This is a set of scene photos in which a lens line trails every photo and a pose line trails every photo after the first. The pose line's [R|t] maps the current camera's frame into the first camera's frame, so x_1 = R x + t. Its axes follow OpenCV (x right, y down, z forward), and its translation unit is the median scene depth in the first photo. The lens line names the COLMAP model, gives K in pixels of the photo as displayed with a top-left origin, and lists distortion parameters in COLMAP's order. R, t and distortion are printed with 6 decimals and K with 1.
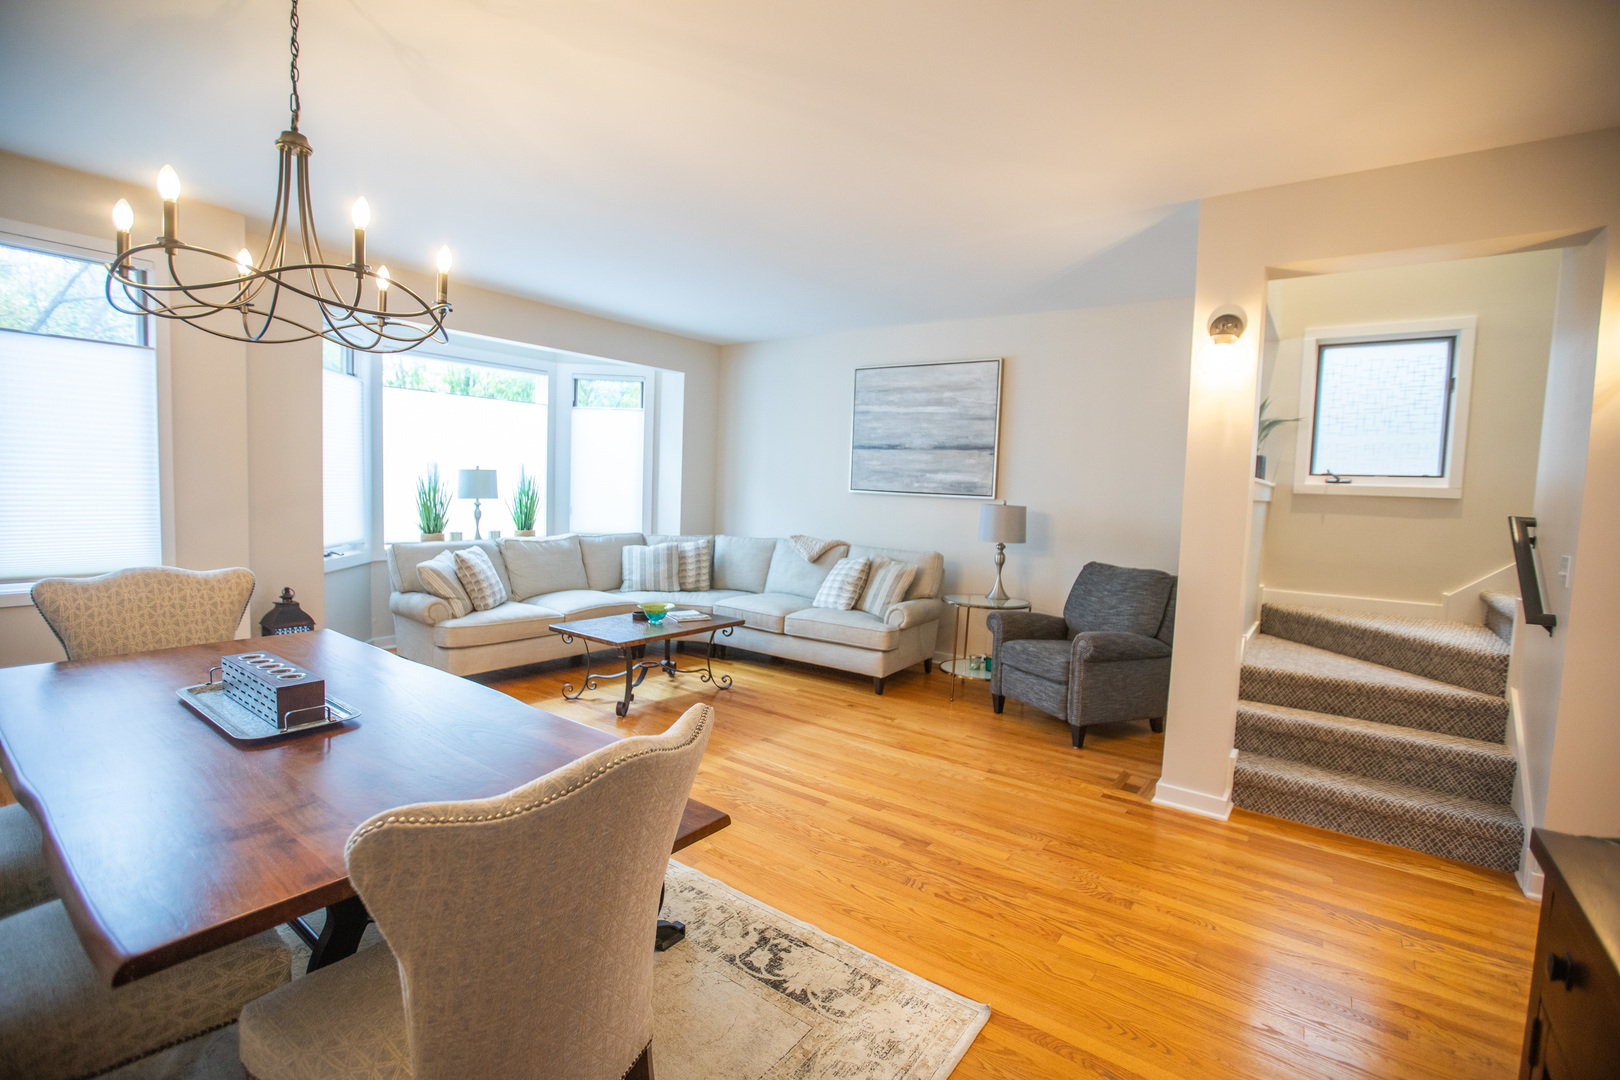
lens RADIAL K [[731.3, 0, 810.0], [0, 731.3, 540.0], [0, 0, 1]] dist [-0.017099, 0.000085]
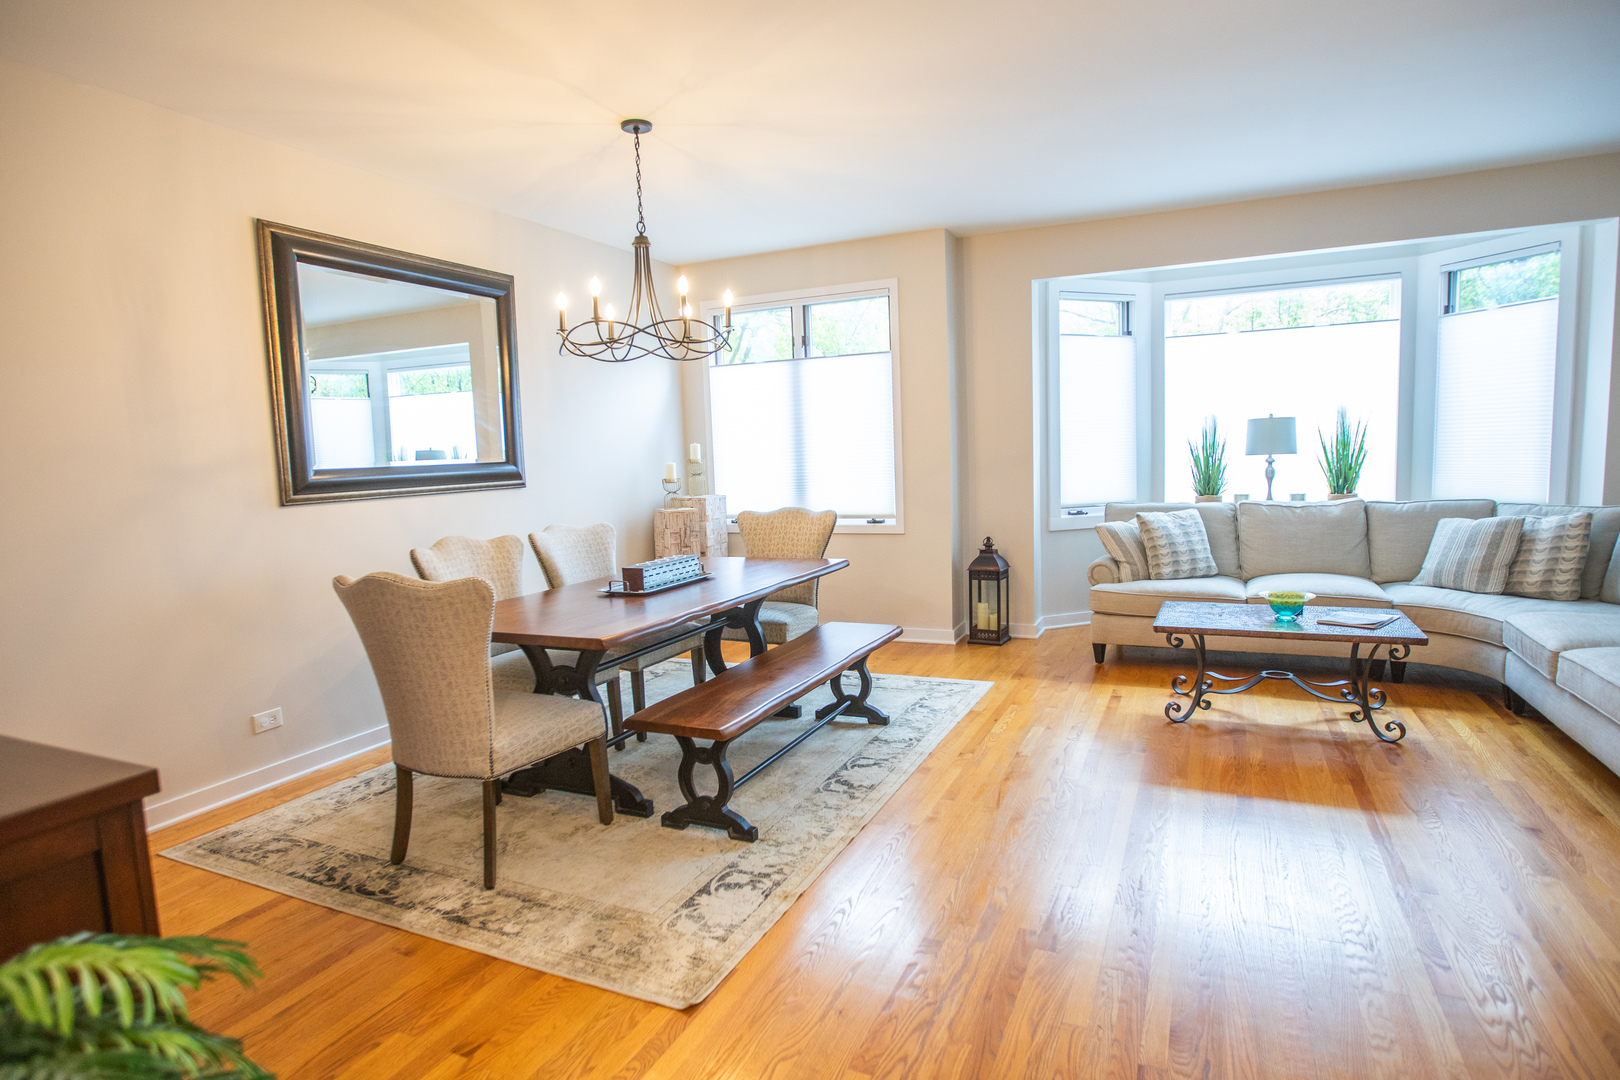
lens RADIAL K [[880.9, 0, 810.0], [0, 880.9, 540.0], [0, 0, 1]] dist [-0.024067, -0.000283]
pose [[0.203702, 0.054590, -0.977510, 0.420962], [-0.028767, 0.998347, 0.049759, 0.005704], [0.978610, 0.017984, 0.204935, 0.297725]]
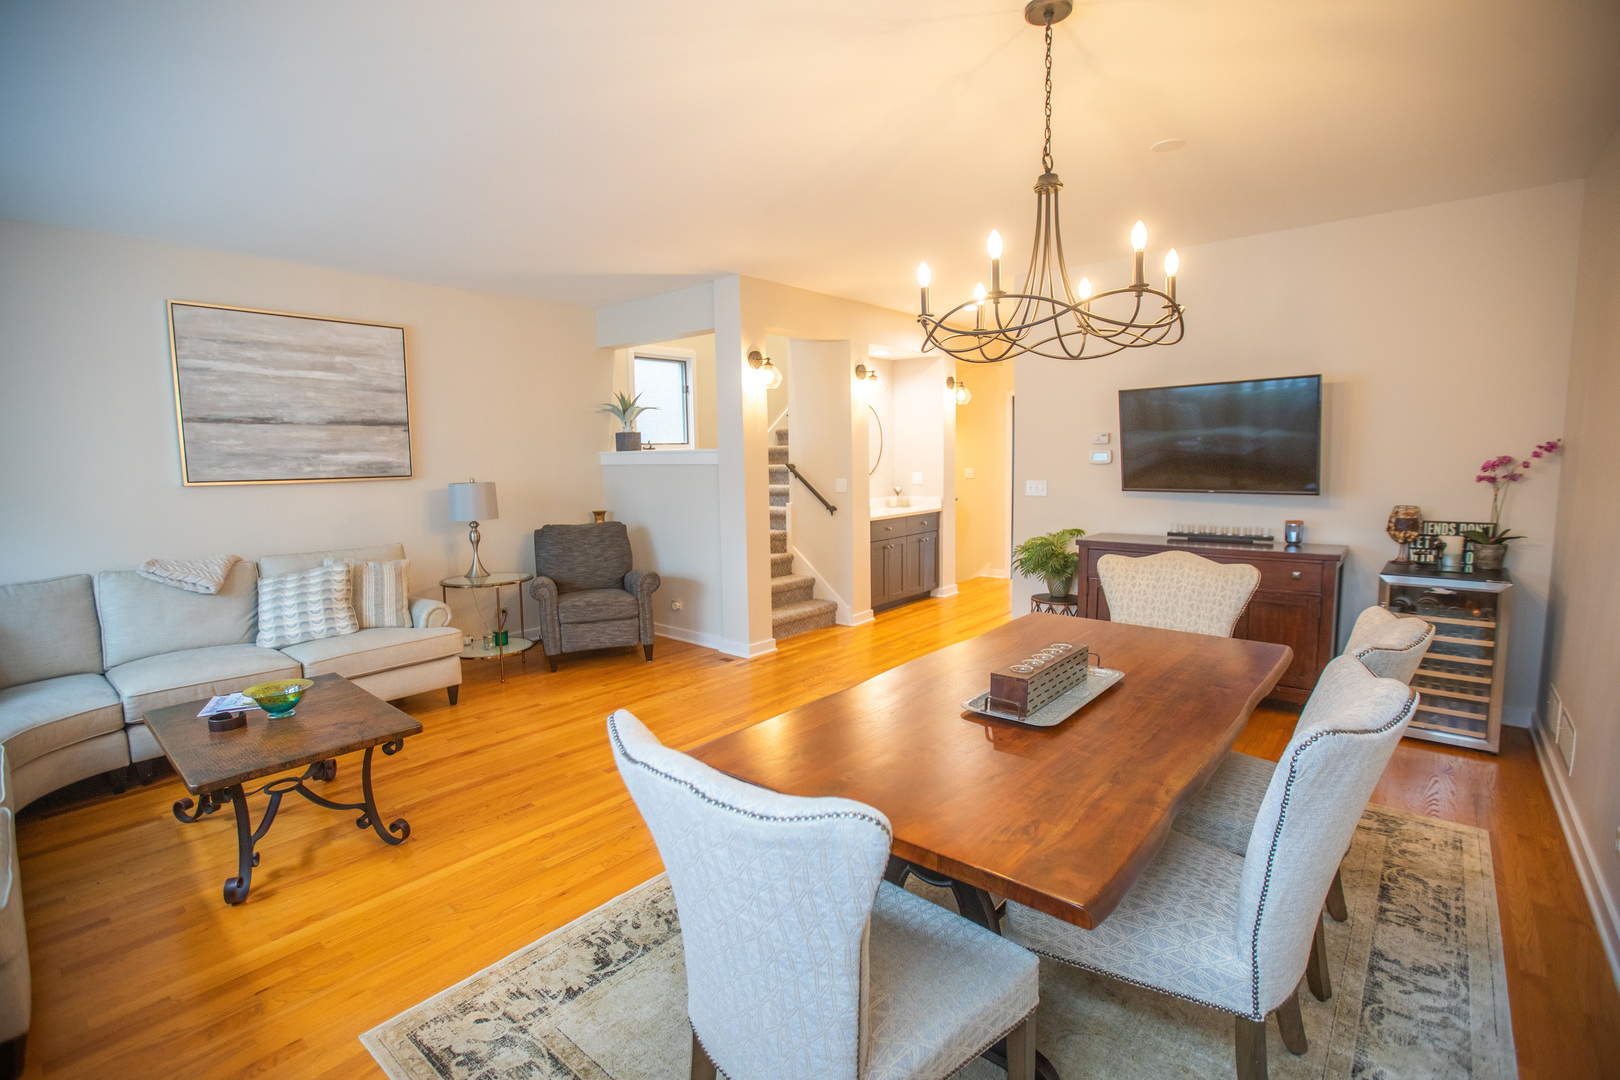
lens RADIAL K [[760.1, 0, 806.3], [0, 760.1, 537.4], [0, 0, 1]] dist [-0.047803, 0.023287]
pose [[0.087529, -0.146893, 0.985272, -0.633400], [0.095410, 0.985757, 0.138490, -0.064922], [-0.991582, 0.081883, 0.100298, 0.399350]]
